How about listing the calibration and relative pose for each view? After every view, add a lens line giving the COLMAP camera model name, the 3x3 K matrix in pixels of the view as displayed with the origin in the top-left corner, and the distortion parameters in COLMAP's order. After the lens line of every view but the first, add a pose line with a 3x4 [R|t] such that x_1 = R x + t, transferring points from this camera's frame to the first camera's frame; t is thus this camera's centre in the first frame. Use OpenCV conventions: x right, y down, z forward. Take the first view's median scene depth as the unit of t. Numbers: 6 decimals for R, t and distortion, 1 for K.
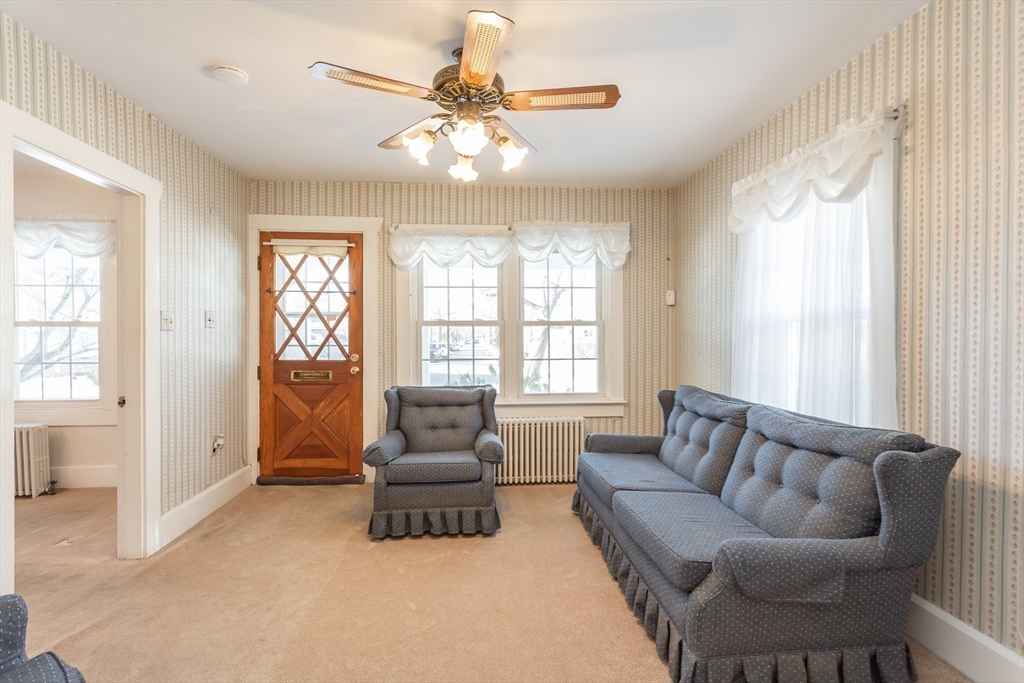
lens RADIAL K [[490.0, 0, 511.2], [0, 490.0, 343.4], [0, 0, 1]] dist [-0.000493, 0.002109]
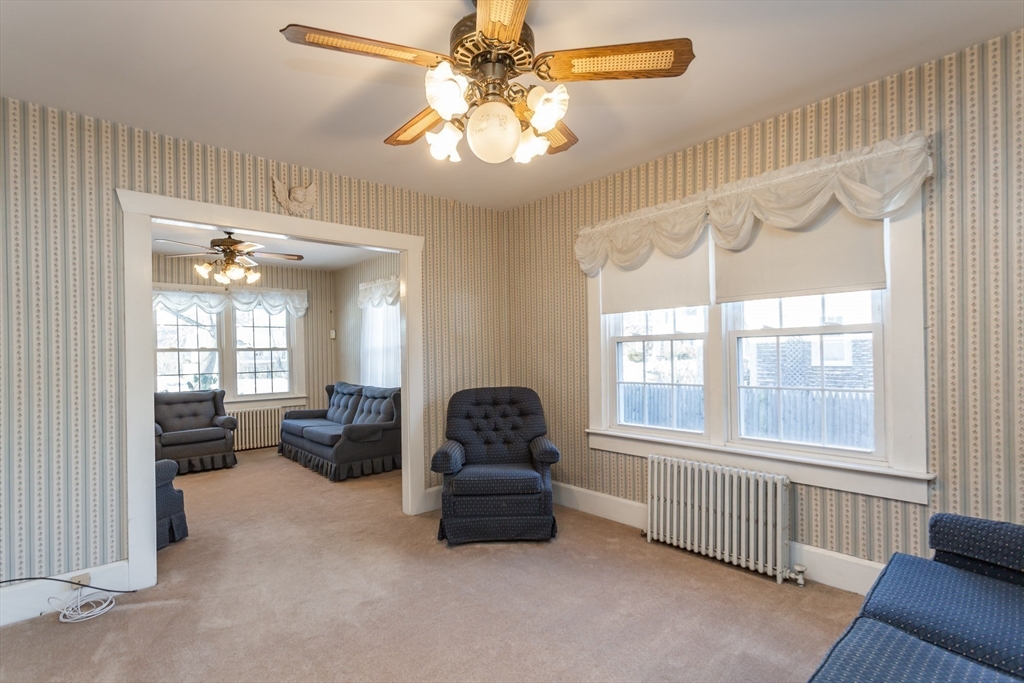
lens RADIAL K [[490.0, 0, 508.3], [0, 490.0, 362.3], [0, 0, 1]] dist [-0.000493, 0.002109]
pose [[0.808696, -0.021013, 0.587852, -0.231051], [0.020317, 0.999763, 0.007787, 0.005400], [-0.587876, 0.005646, 0.808931, -0.911801]]
